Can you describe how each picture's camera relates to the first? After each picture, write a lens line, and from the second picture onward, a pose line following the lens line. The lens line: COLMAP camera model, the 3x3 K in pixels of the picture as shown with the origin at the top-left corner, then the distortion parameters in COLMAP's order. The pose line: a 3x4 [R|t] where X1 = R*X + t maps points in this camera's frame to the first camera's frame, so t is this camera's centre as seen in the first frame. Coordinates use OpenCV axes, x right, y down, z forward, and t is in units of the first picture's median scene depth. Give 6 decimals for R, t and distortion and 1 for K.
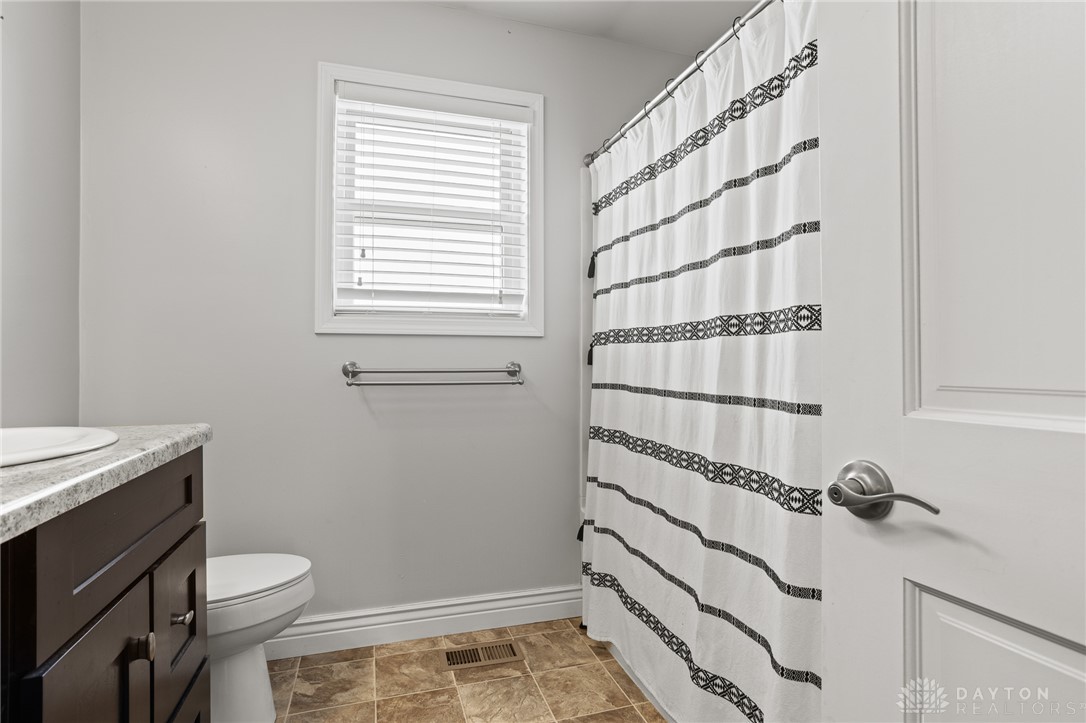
lens RADIAL K [[553.1, 0, 549.5], [0, 553.1, 361.0], [0, 0, 1]] dist [-0.050517, 0.041499]
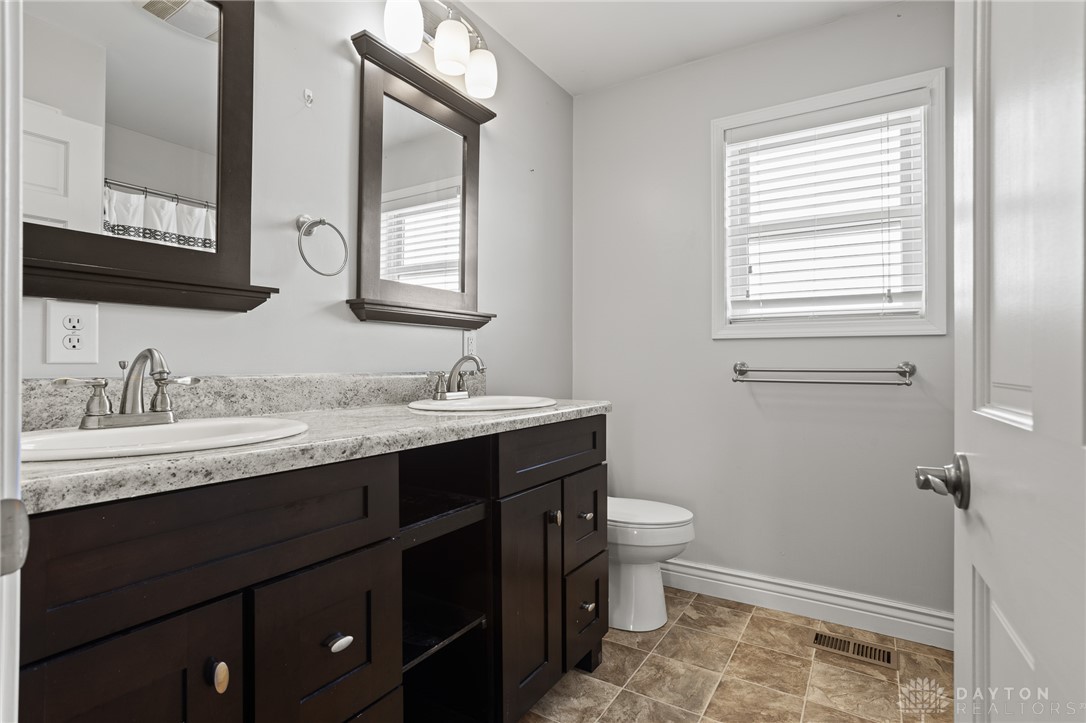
lens RADIAL K [[553.1, 0, 549.5], [0, 553.1, 361.0], [0, 0, 1]] dist [-0.050517, 0.041499]
pose [[0.650255, -0.000962, -0.759716, 0.285946], [-0.001048, 0.999997, -0.002164, 0.002485], [0.759716, 0.002203, 0.650252, -0.095143]]
